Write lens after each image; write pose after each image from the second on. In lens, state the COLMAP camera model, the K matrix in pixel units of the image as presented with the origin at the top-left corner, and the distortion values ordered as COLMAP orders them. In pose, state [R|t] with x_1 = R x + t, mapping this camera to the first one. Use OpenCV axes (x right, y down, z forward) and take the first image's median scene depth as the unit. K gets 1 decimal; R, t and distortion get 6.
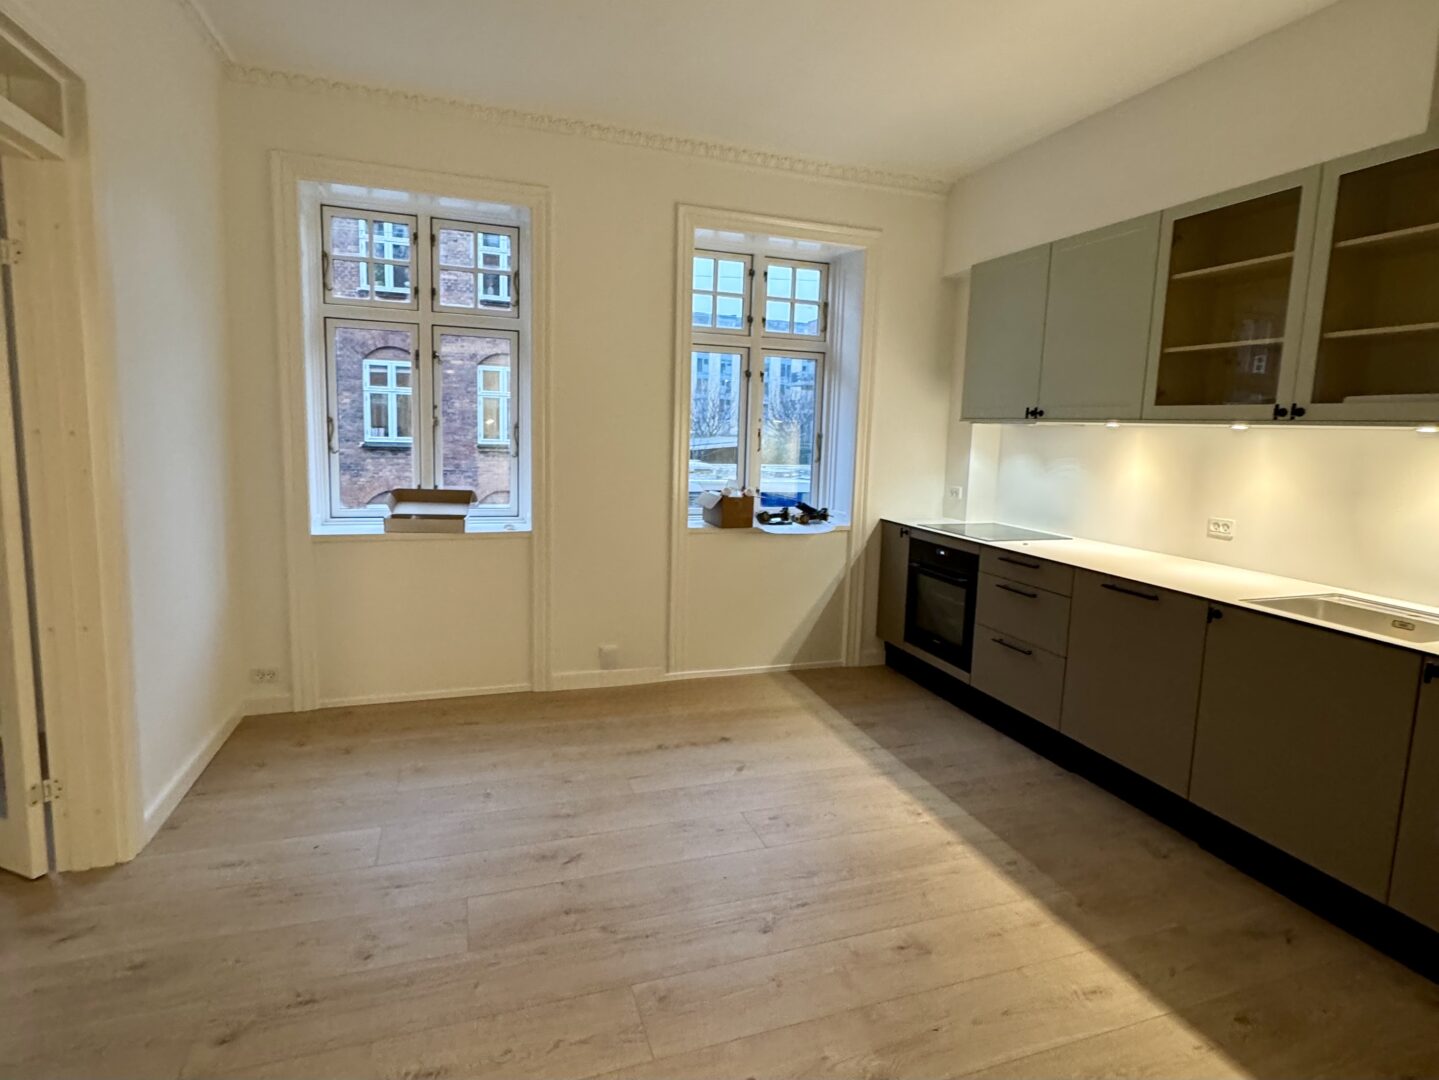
lens RADIAL K [[759.8, 0, 725.3], [0, 759.8, 513.6], [0, 0, 1]] dist [0.000198, -0.000214]
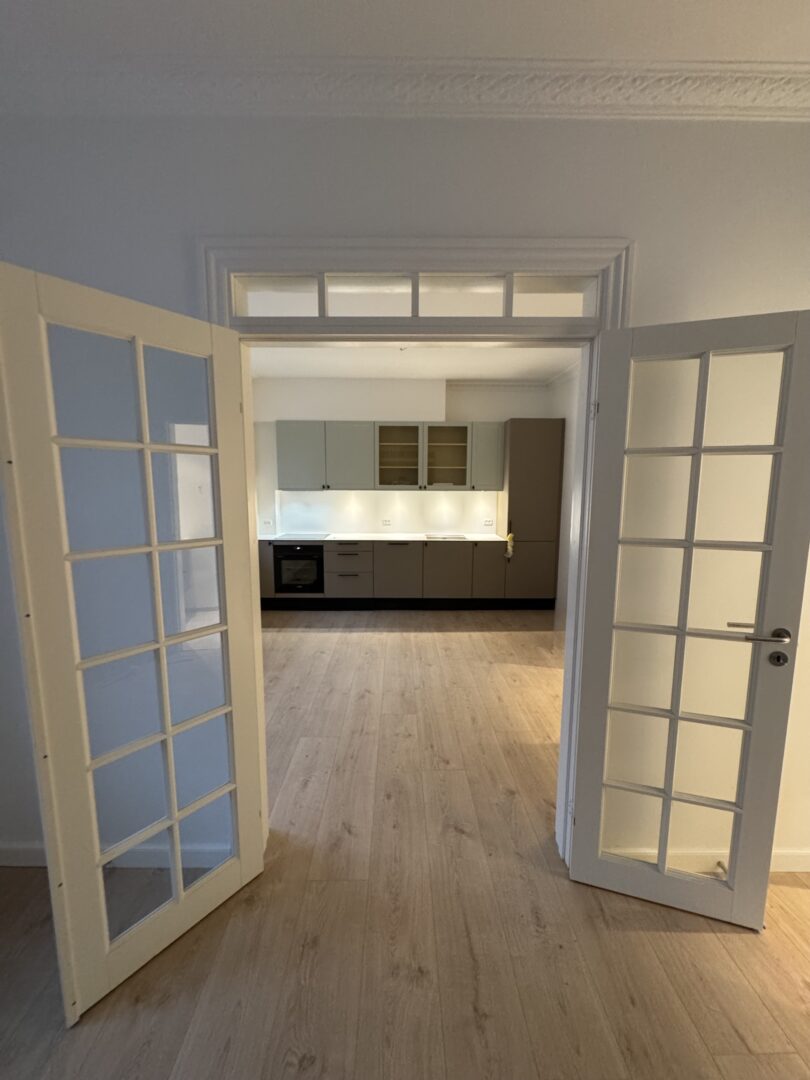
lens RADIAL K [[428.6, 0, 403.6], [0, 428.6, 541.0], [0, 0, 1]] dist [0.000529, 0.000001]
pose [[0.322055, -0.157429, 0.933540, -1.051541], [0.115656, 0.985234, 0.126247, -0.124868], [-0.939630, 0.067311, 0.335507, 0.332315]]
